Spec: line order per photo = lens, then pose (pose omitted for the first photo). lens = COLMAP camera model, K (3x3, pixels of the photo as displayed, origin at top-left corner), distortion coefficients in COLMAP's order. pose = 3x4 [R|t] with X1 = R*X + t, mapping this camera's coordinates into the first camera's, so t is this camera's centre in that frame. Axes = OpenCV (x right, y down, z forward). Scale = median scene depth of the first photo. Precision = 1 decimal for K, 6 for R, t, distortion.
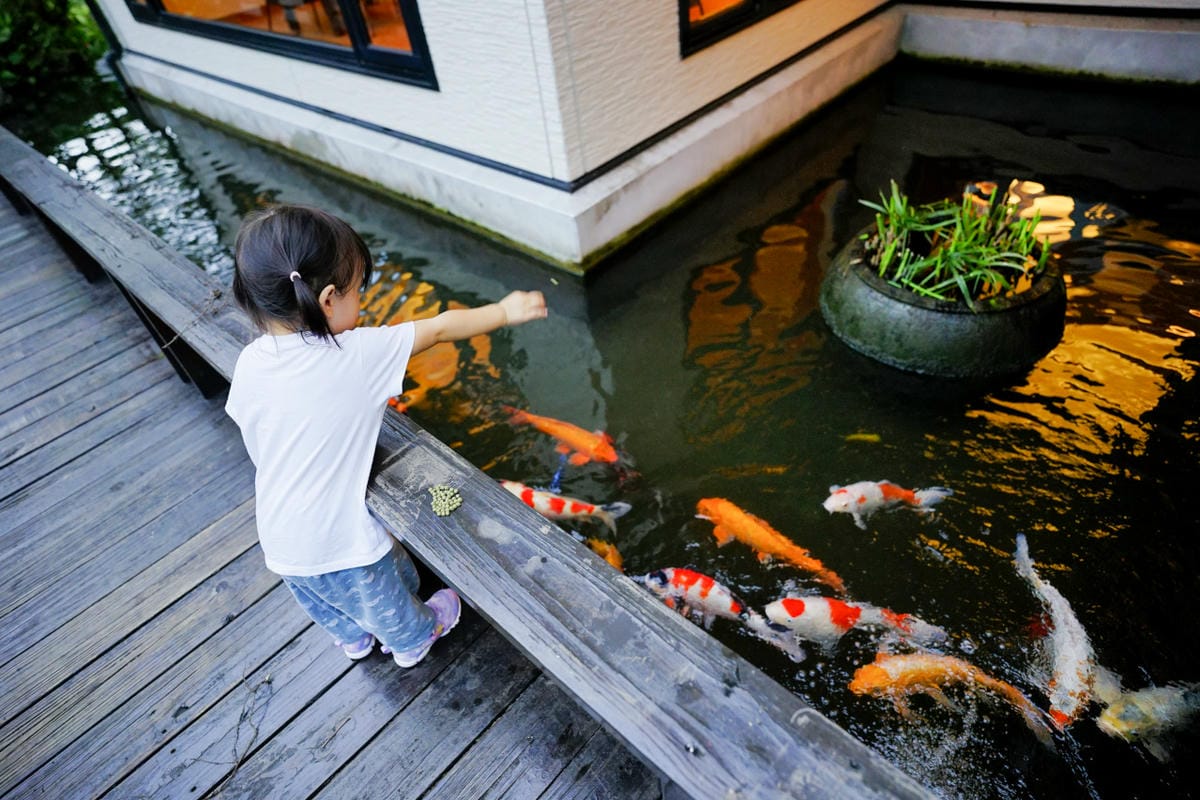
lens RADIAL K [[659.5, 0, 596.6], [0, 659.5, 403.3], [0, 0, 1]] dist [-0.046364, 0.033486]
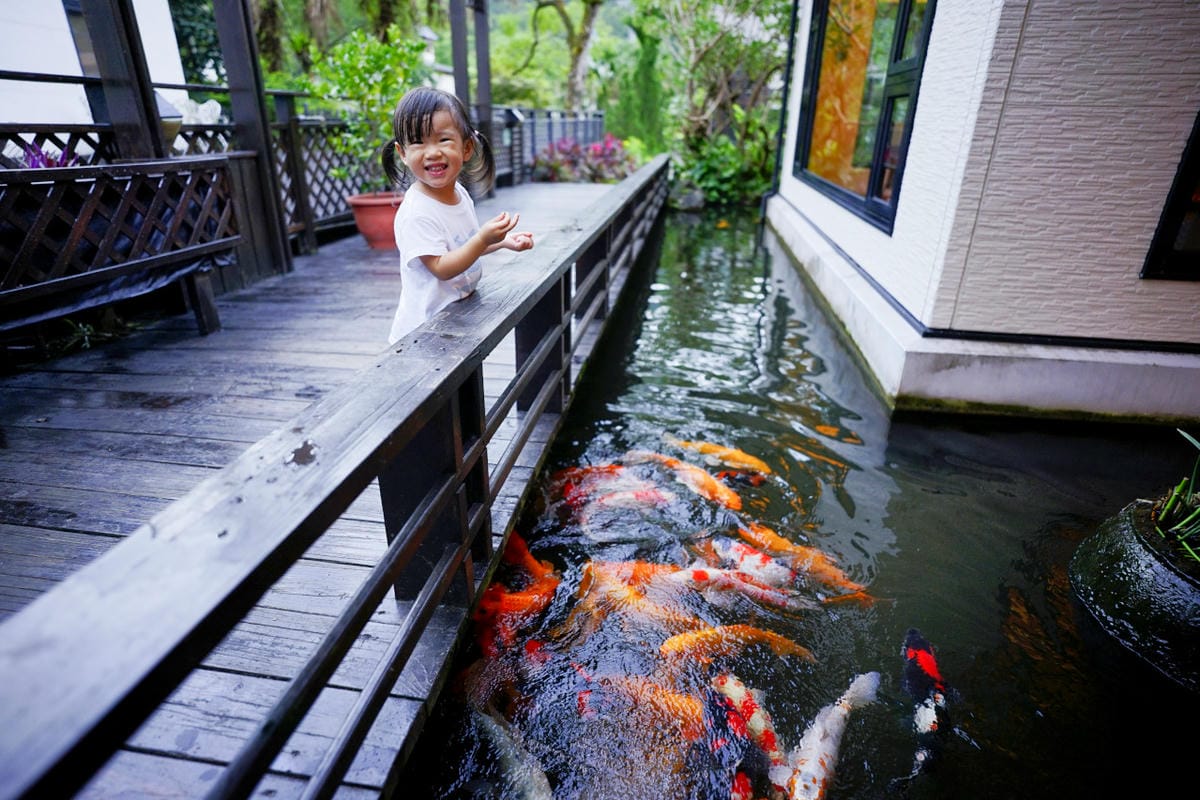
lens RADIAL K [[660.6, 0, 596.0], [0, 660.6, 403.4], [0, 0, 1]] dist [-0.047236, 0.035019]
pose [[0.557427, 0.441699, -0.702977, 0.503946], [-0.627222, 0.778799, -0.008017, 0.109098], [0.543937, 0.445392, 0.711167, 0.028346]]
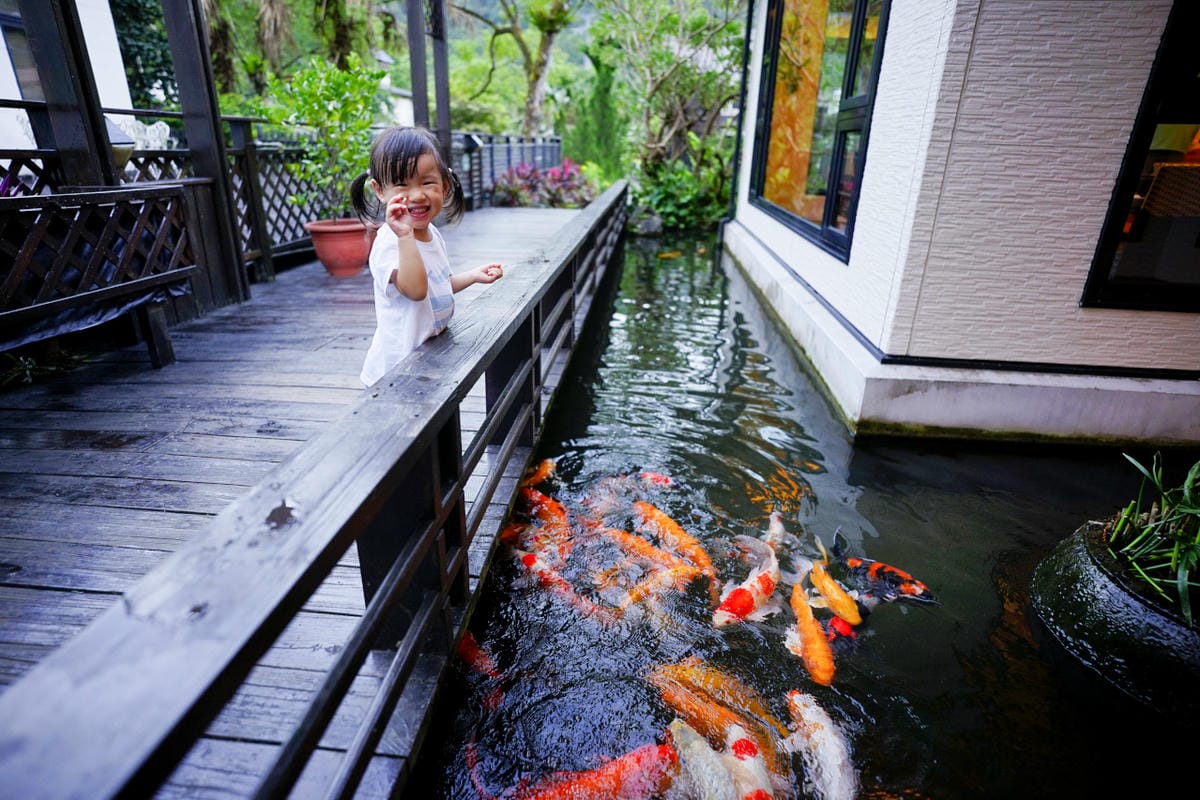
lens RADIAL K [[659.5, 0, 596.6], [0, 659.5, 403.3], [0, 0, 1]] dist [-0.046364, 0.033486]
pose [[0.606426, 0.412215, -0.679946, 0.486981], [-0.613793, 0.786292, -0.070739, 0.105676], [0.505476, 0.460244, 0.729842, 0.013936]]
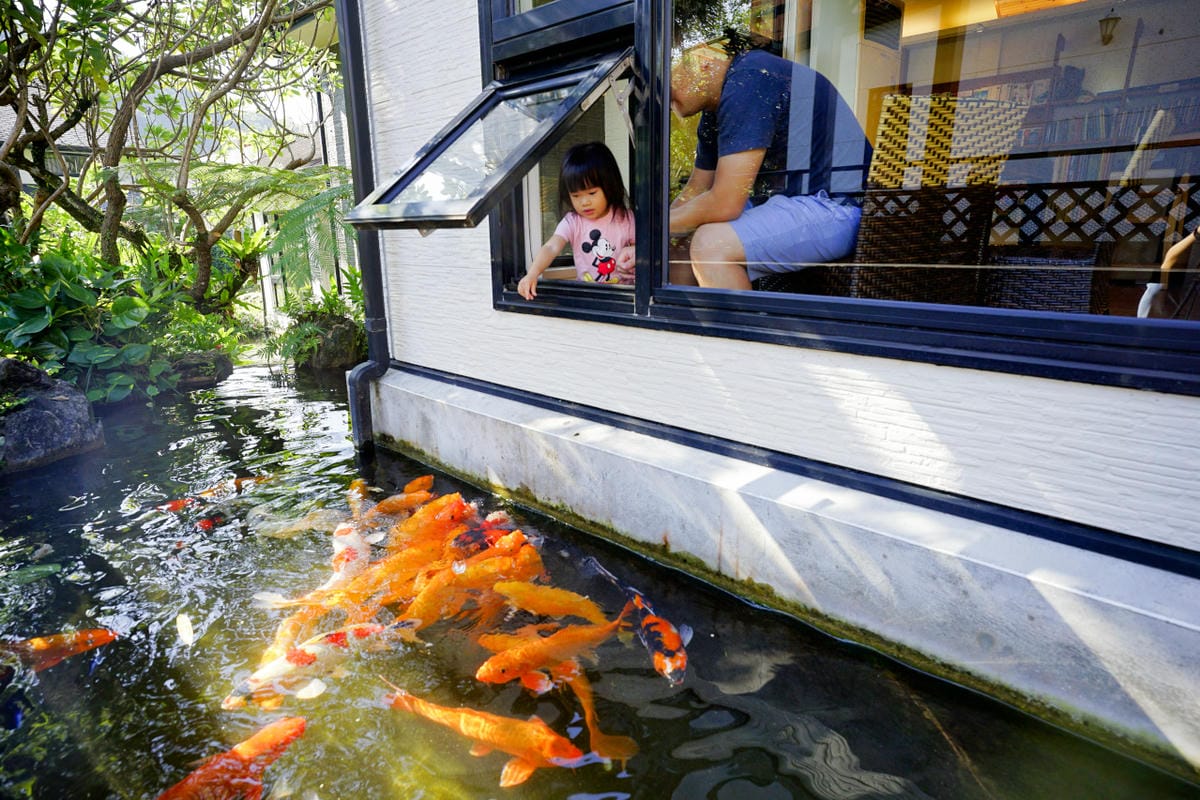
lens RADIAL K [[659.5, 0, 596.6], [0, 659.5, 403.3], [0, 0, 1]] dist [-0.046364, 0.033486]
pose [[0.994789, 0.101343, 0.011152, -1.286226], [-0.083899, 0.875856, -0.475224, -0.685958], [-0.057928, 0.471812, 0.879794, 1.325118]]
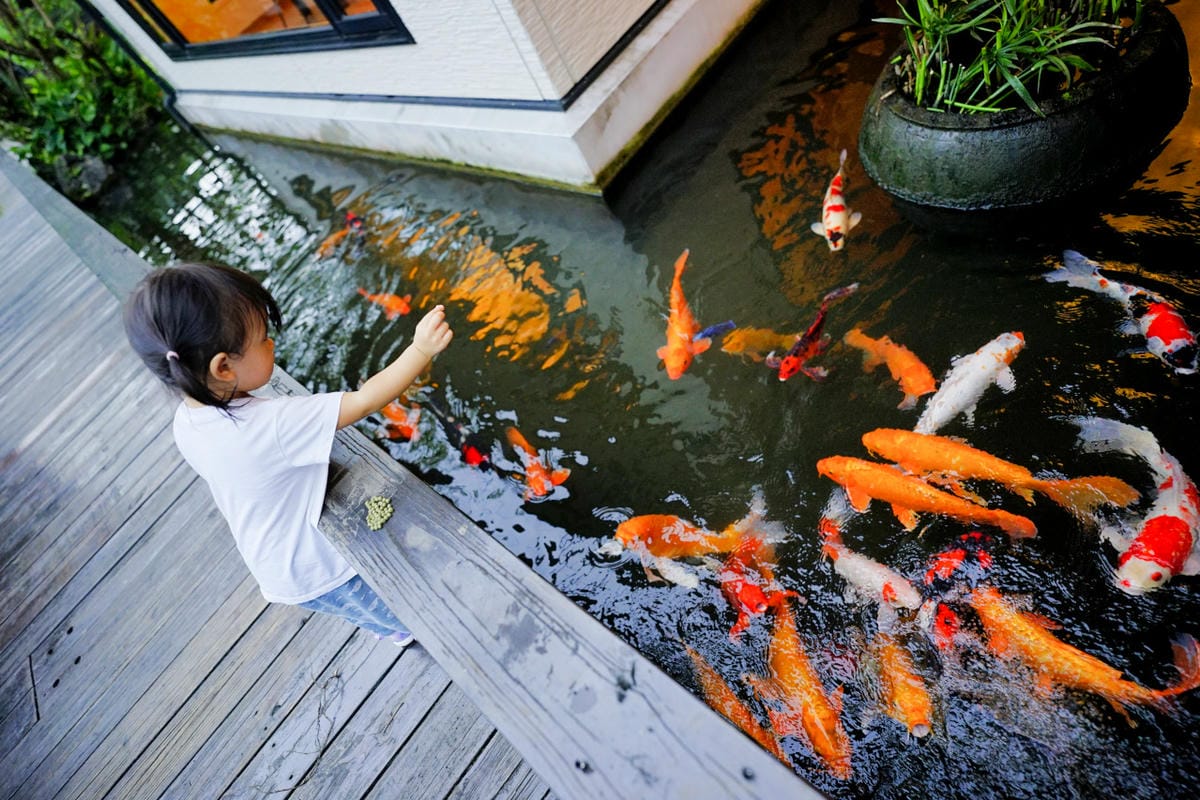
lens RADIAL K [[659.1, 0, 596.5], [0, 659.1, 403.0], [0, 0, 1]] dist [-0.050721, 0.037490]
pose [[0.950923, -0.209251, -0.227945, 0.143361], [0.239351, 0.964301, 0.113287, -0.018737], [0.196102, -0.162286, 0.967061, 0.058342]]
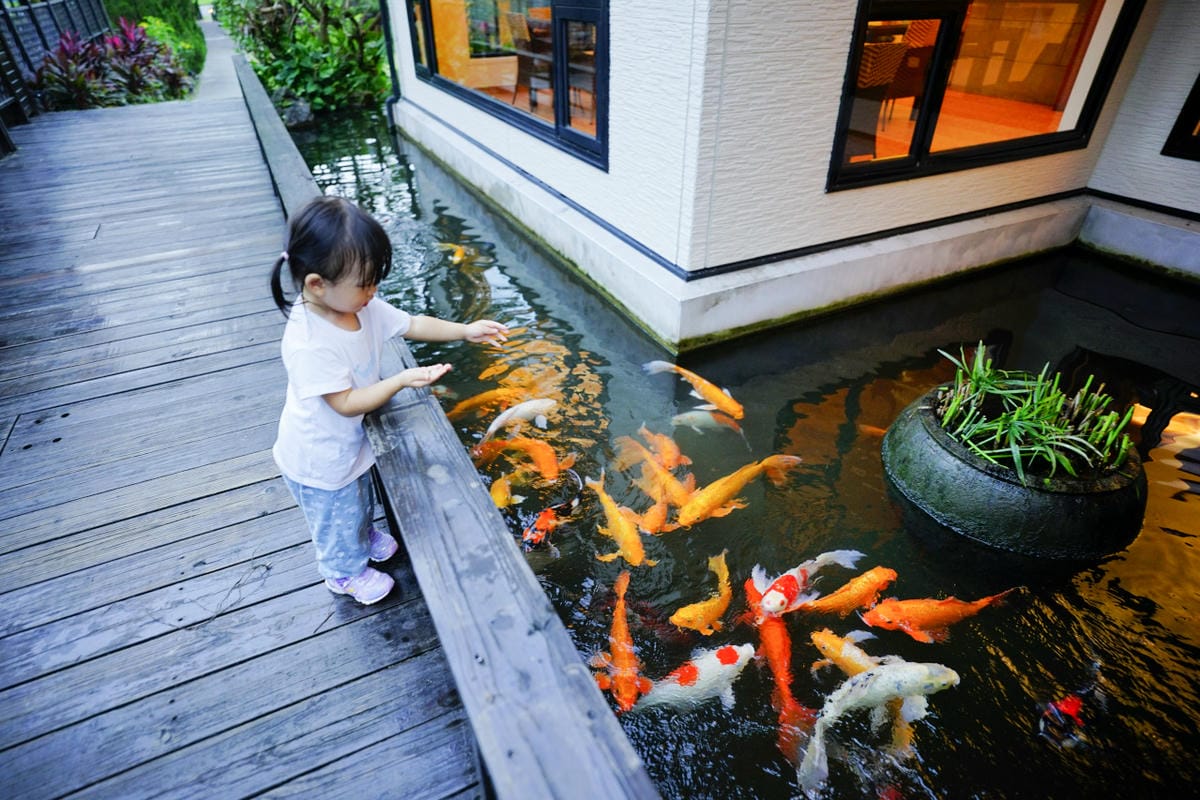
lens RADIAL K [[659.1, 0, 596.5], [0, 659.1, 403.0], [0, 0, 1]] dist [-0.050721, 0.037490]
pose [[0.931099, 0.285584, -0.226929, 0.145331], [-0.315350, 0.942891, -0.107292, 0.042780], [0.183328, 0.171462, 0.967983, -0.065735]]
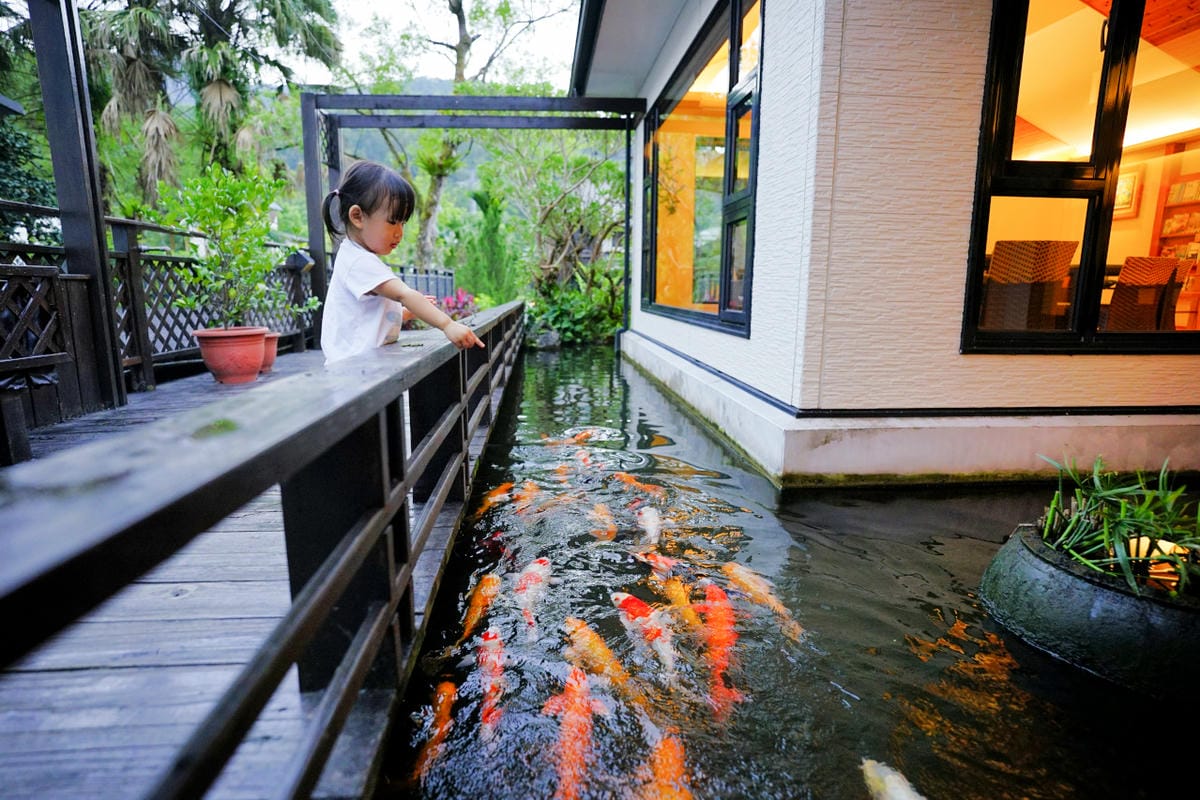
lens RADIAL K [[659.1, 0, 596.5], [0, 659.1, 403.0], [0, 0, 1]] dist [-0.050721, 0.037490]
pose [[0.730373, 0.235333, -0.641229, 0.471057], [-0.531759, 0.785109, -0.317547, 0.216994], [0.428706, 0.572906, 0.698563, 0.074401]]
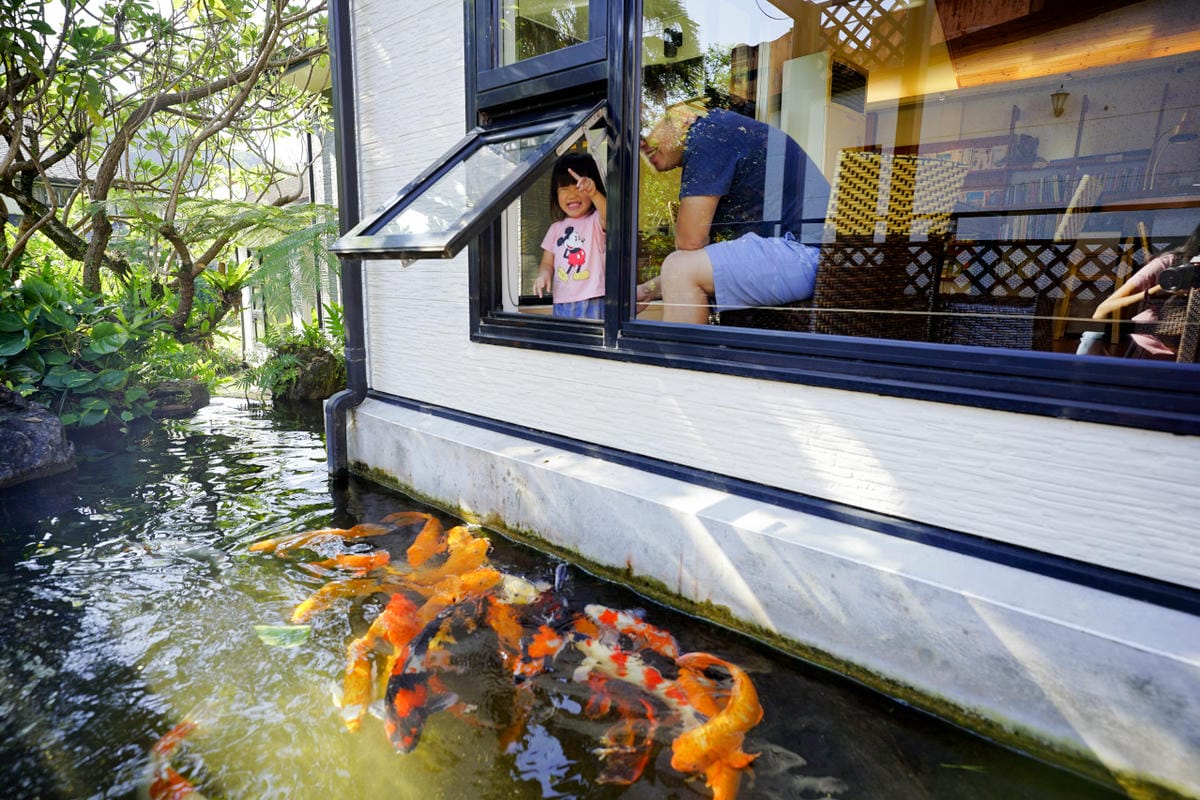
lens RADIAL K [[659.5, 0, 596.6], [0, 659.5, 403.3], [0, 0, 1]] dist [-0.046364, 0.033486]
pose [[0.991720, 0.123687, 0.034542, -1.273688], [-0.086118, 0.840068, -0.535601, -0.657838], [-0.095264, 0.528192, 0.843764, 1.307640]]
